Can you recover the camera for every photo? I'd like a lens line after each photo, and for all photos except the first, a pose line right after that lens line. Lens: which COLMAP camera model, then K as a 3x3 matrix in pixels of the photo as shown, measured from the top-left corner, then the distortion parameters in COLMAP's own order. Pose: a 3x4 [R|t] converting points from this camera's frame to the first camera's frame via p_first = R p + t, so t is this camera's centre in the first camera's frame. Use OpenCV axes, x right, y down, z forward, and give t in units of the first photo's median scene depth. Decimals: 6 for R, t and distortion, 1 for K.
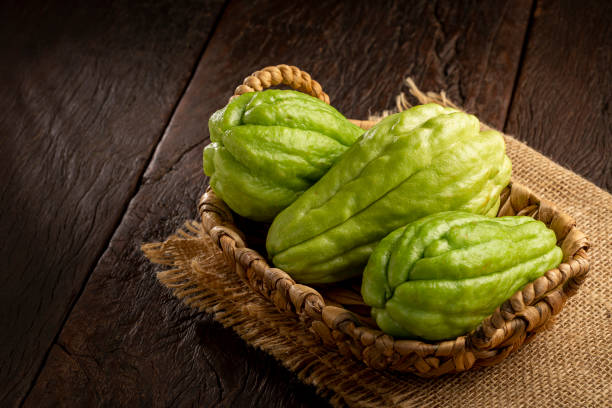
lens RADIAL K [[1858.4, 0, 306.0], [0, 1858.4, 204.0], [0, 0, 1]] dist [0.049158, 0.723306]
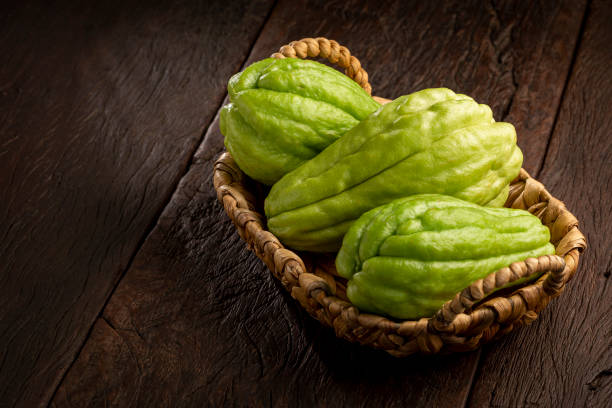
lens RADIAL K [[1858.4, 0, 306.0], [0, 1858.4, 204.0], [0, 0, 1]] dist [0.049158, 0.723306]
pose [[0.981102, 0.117850, -0.153460, 0.158275], [-0.118432, 0.992948, 0.005378, 0.011743], [0.153012, 0.012898, 0.988140, -0.002594]]
